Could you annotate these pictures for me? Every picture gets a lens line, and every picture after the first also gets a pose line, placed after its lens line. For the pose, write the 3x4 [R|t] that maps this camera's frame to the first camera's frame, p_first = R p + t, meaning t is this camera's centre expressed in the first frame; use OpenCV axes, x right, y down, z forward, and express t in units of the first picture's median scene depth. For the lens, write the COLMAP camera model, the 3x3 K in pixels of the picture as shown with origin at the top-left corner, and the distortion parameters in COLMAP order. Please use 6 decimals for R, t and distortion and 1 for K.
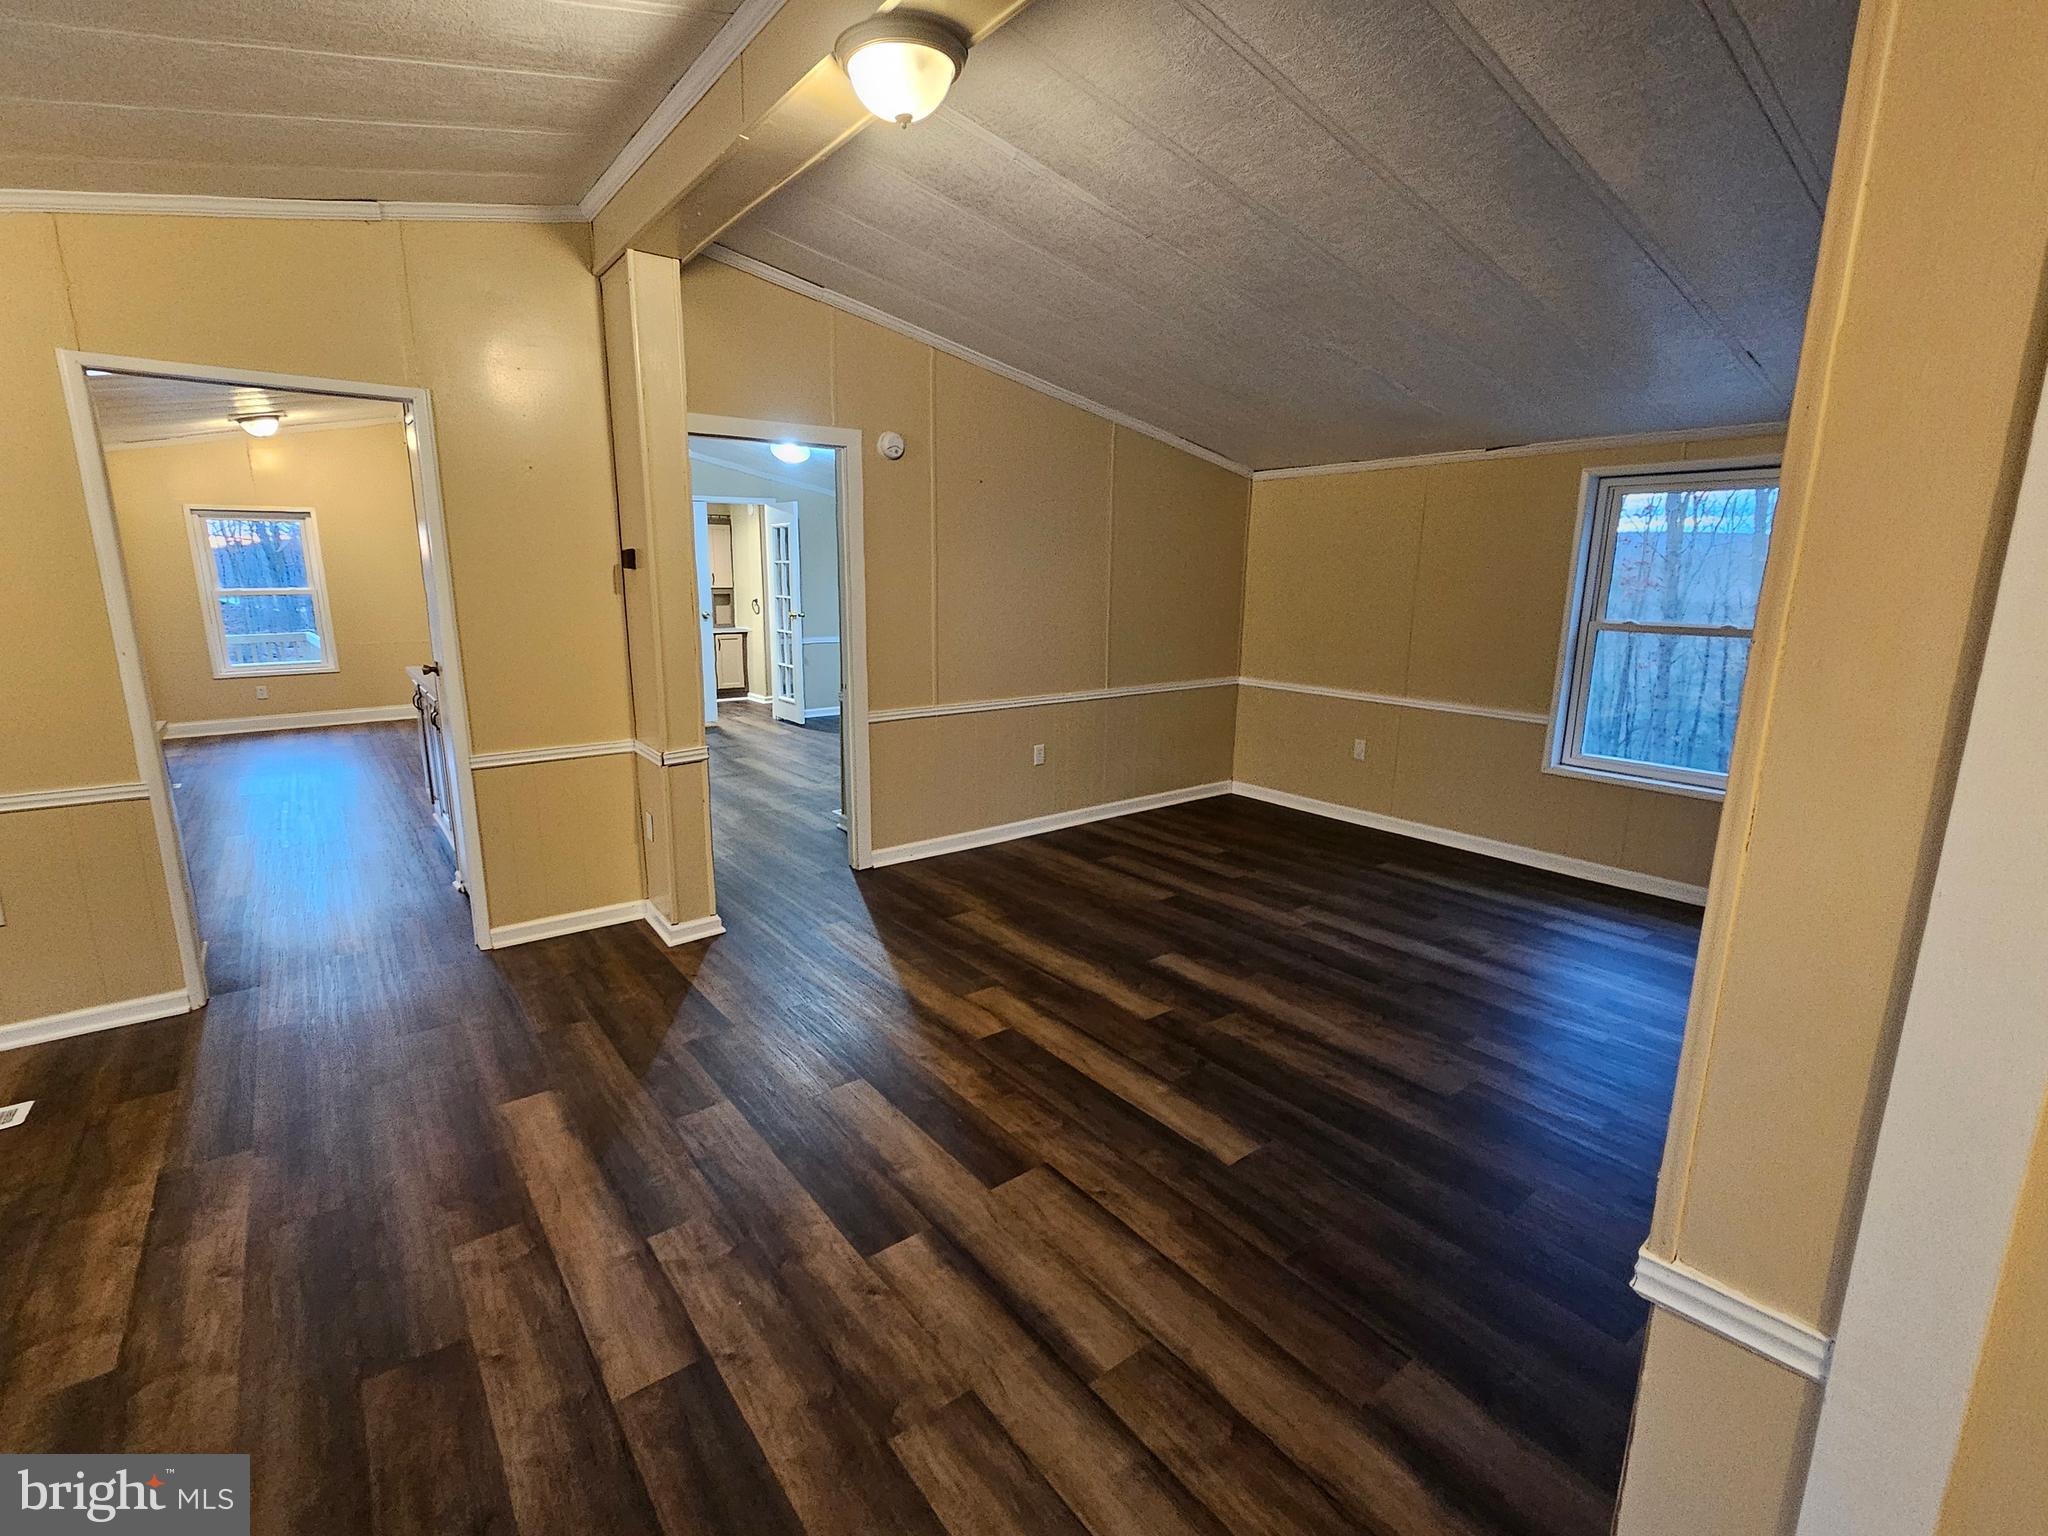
lens RADIAL K [[928.7, 0, 1011.6], [0, 928.7, 769.0], [0, 0, 1]] dist [-0.003471, 0.003580]
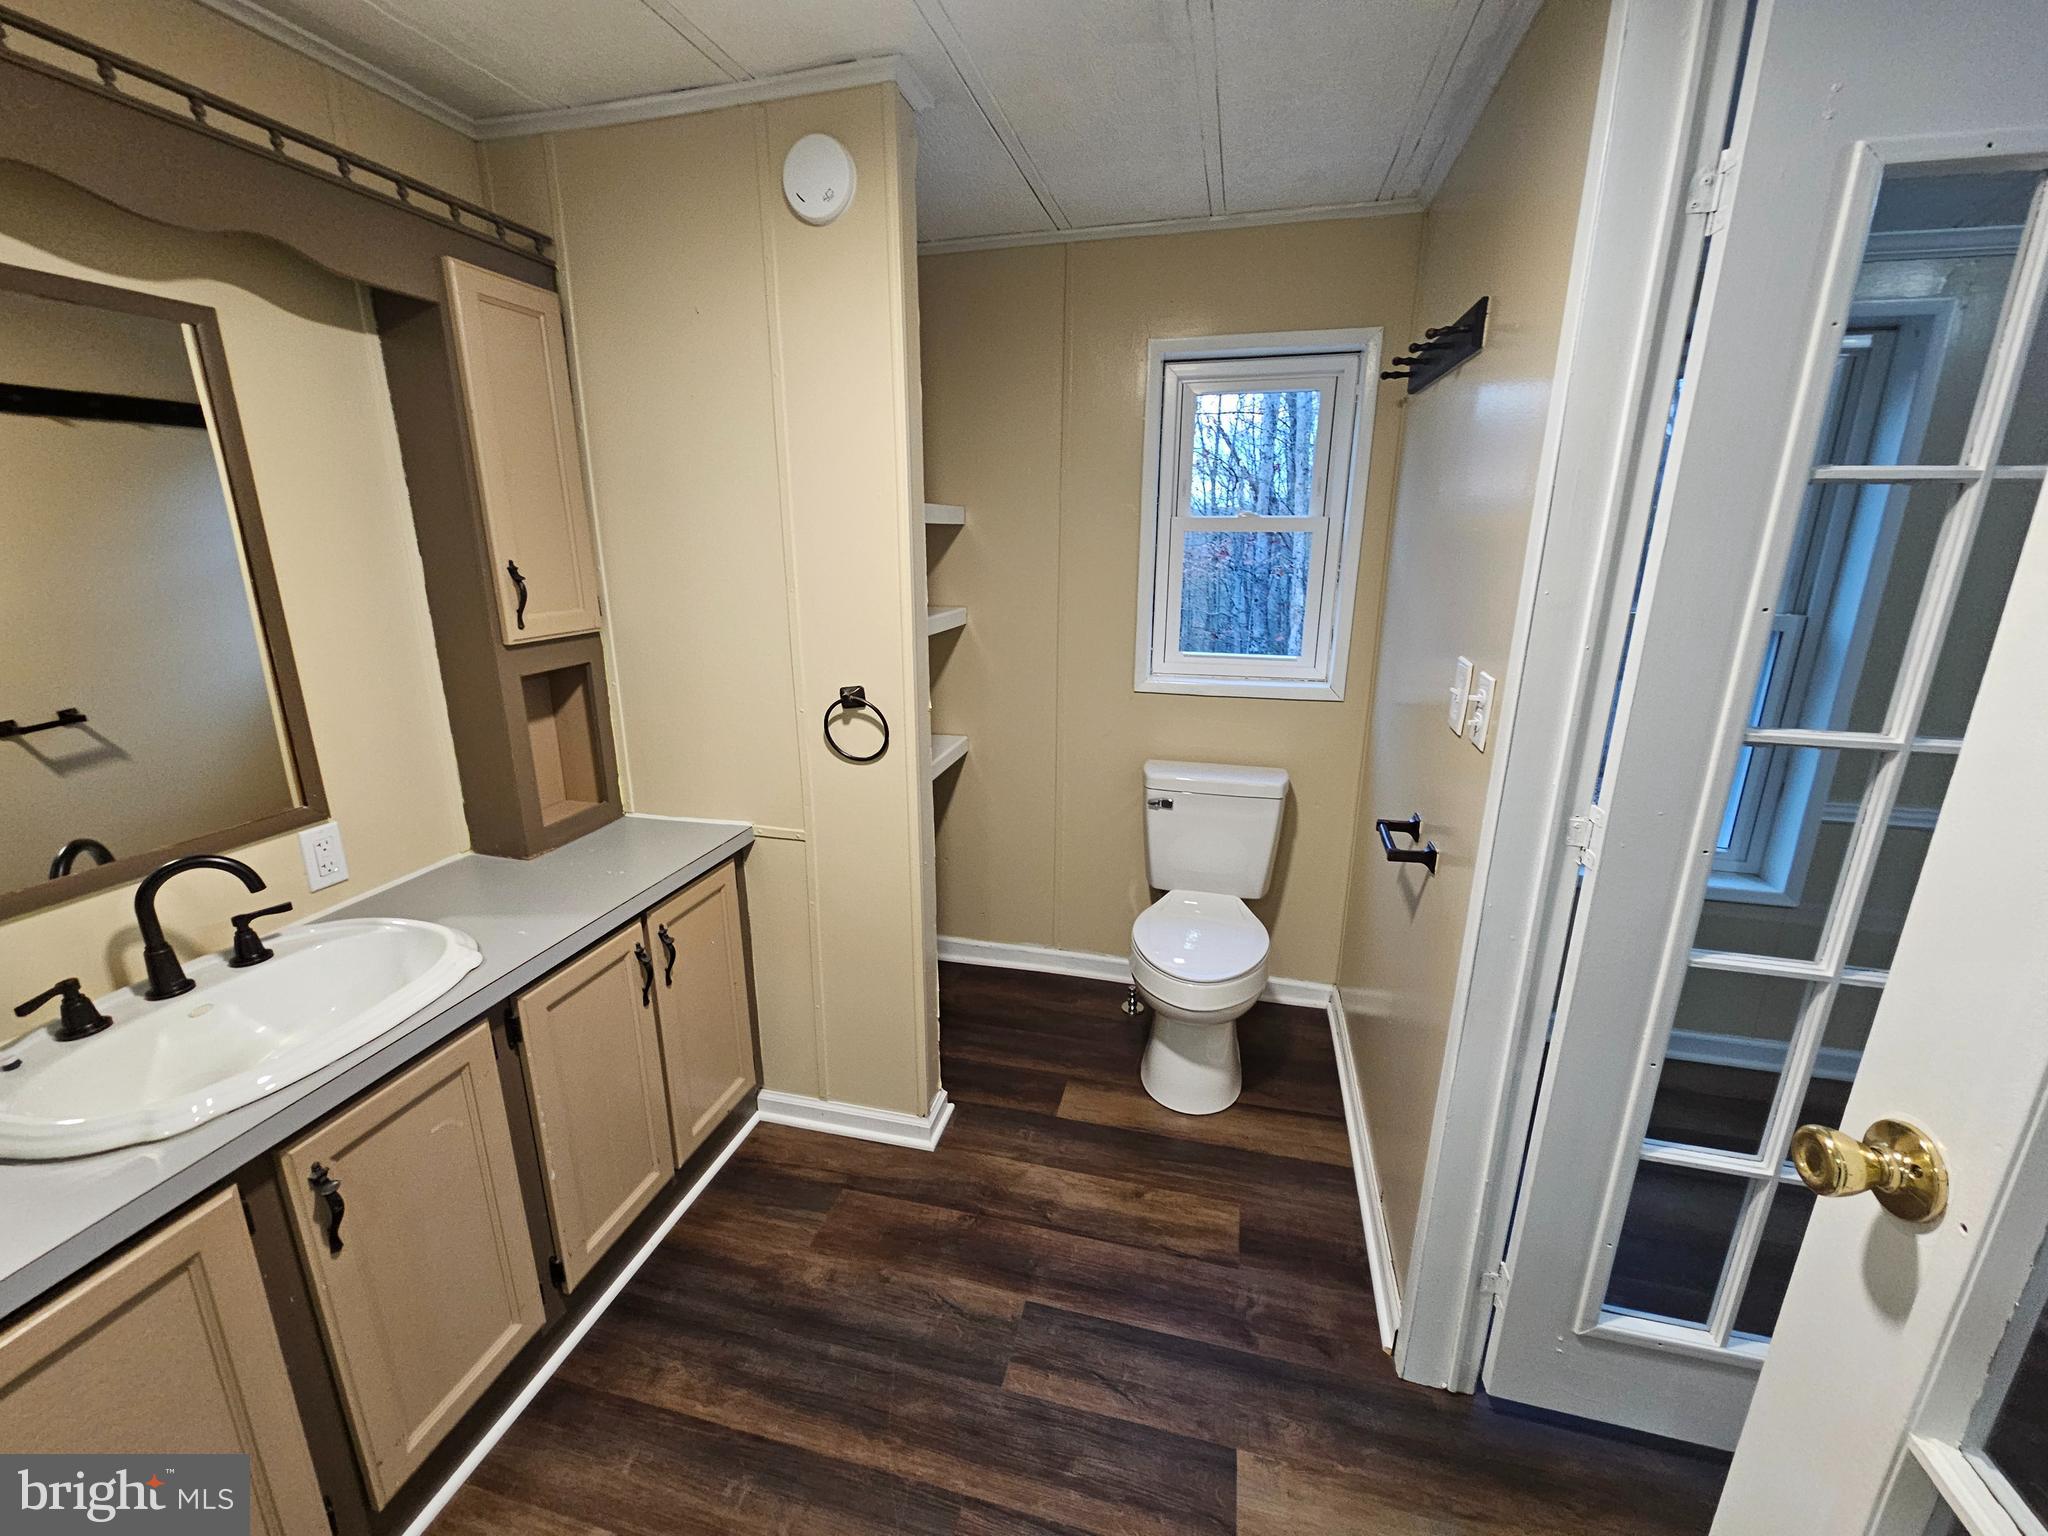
lens RADIAL K [[833.8, 0, 1012.7], [0, 833.8, 767.2], [0, 0, 1]] dist [0.000004, -0.000421]
pose [[0.788168, -0.172377, 0.590828, -1.104907], [0.133112, 0.984999, 0.109806, -0.564171], [-0.600893, -0.007899, 0.799290, 2.597518]]
